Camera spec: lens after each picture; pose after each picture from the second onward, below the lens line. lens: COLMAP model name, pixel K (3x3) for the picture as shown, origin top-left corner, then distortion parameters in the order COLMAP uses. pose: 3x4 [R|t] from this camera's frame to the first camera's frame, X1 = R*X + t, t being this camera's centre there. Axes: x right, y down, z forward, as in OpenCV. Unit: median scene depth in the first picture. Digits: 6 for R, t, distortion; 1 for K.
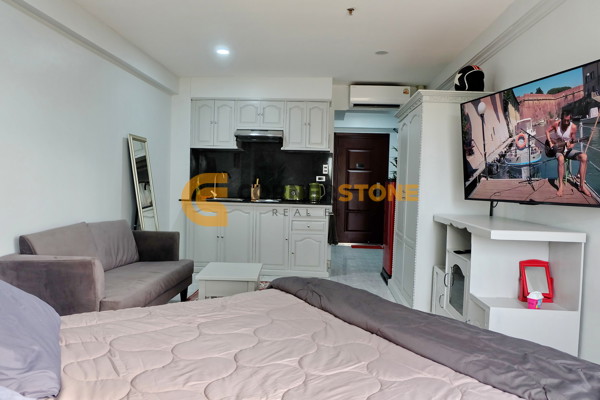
lens RADIAL K [[424.3, 0, 300.1], [0, 424.3, 191.1], [0, 0, 1]] dist [-0.045312, 0.080864]
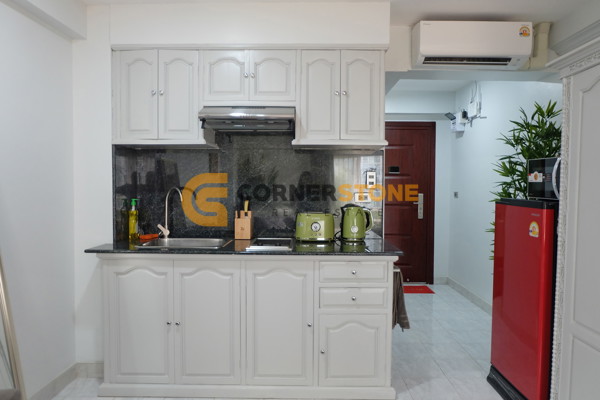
lens RADIAL K [[429.5, 0, 309.4], [0, 429.5, 196.5], [0, 0, 1]] dist [-0.061674, 0.079506]
pose [[0.998061, -0.021652, 0.058356, -0.055091], [0.021069, 0.999722, 0.010578, -0.039992], [-0.058568, -0.009328, 0.998240, 0.481049]]
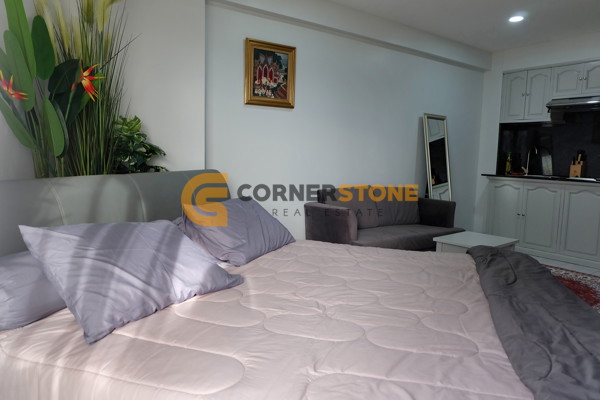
lens RADIAL K [[412.8, 0, 303.3], [0, 412.8, 188.6], [0, 0, 1]] dist [0.001951, 0.004868]
pose [[0.644196, 0.063296, -0.762237, 0.196128], [-0.030381, 0.997901, 0.057189, 0.010419], [0.764257, -0.013683, 0.644767, 0.018531]]
